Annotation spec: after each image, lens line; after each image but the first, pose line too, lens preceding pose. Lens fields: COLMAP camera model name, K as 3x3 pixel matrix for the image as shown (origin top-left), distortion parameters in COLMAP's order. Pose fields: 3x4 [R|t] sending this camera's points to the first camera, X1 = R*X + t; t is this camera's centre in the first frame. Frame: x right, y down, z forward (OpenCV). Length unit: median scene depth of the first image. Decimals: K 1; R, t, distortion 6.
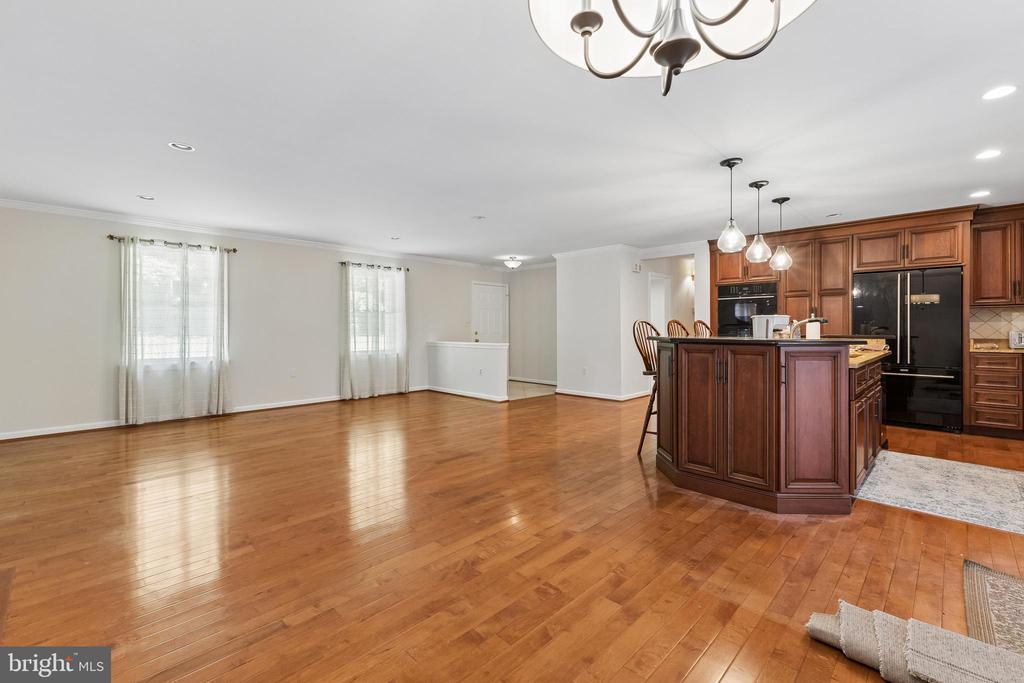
lens RADIAL K [[446.6, 0, 508.8], [0, 446.6, 331.3], [0, 0, 1]] dist [0.014677, -0.000193]
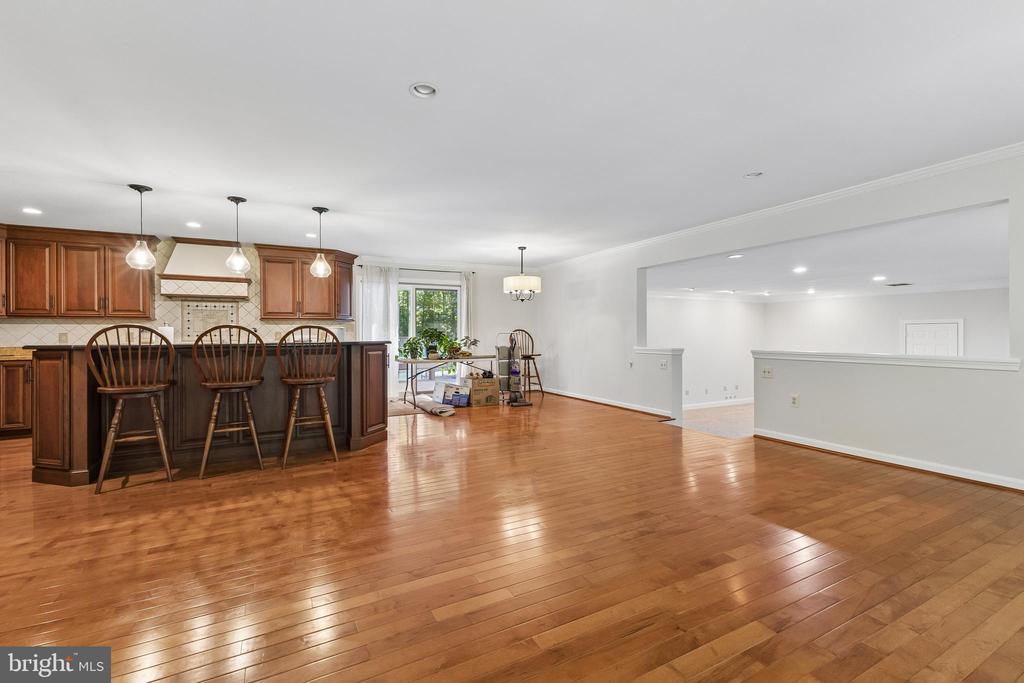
lens RADIAL K [[446.6, 0, 508.8], [0, 446.6, 331.3], [0, 0, 1]] dist [0.014677, -0.000193]
pose [[-0.950180, 0.011660, 0.311483, -0.283825], [0.012734, 0.999918, 0.001414, -0.006663], [-0.311441, 0.005310, -0.950251, 1.345517]]
